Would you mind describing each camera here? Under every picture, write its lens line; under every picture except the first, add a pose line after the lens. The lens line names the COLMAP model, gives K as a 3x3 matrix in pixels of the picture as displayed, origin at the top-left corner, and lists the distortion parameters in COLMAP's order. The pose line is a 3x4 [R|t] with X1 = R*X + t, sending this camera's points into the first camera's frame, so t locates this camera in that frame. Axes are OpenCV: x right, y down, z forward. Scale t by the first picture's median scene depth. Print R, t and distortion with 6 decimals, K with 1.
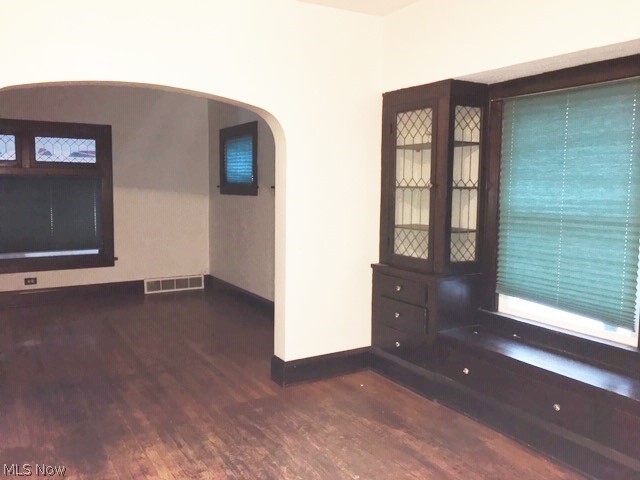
lens RADIAL K [[542.5, 0, 318.7], [0, 542.5, 238.7], [0, 0, 1]] dist [0.064643, -0.066699]
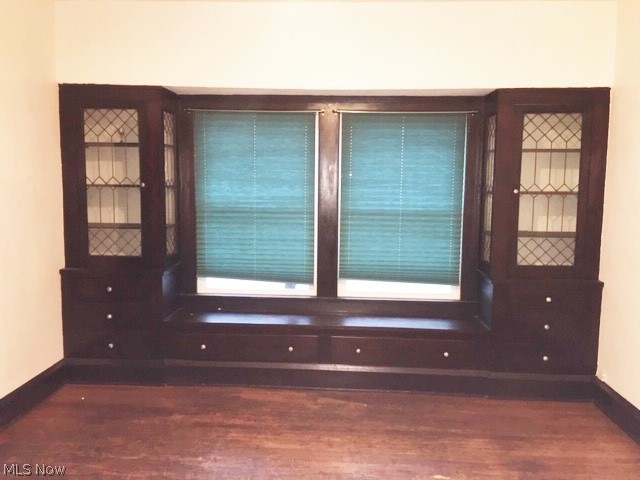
lens RADIAL K [[542.5, 0, 318.1], [0, 542.5, 238.3], [0, 0, 1]] dist [0.064643, -0.066699]
pose [[0.557120, -0.090106, 0.825529, -0.503599], [0.074175, 0.995522, 0.058603, -0.033504], [-0.827113, 0.028585, 0.561309, 0.144744]]
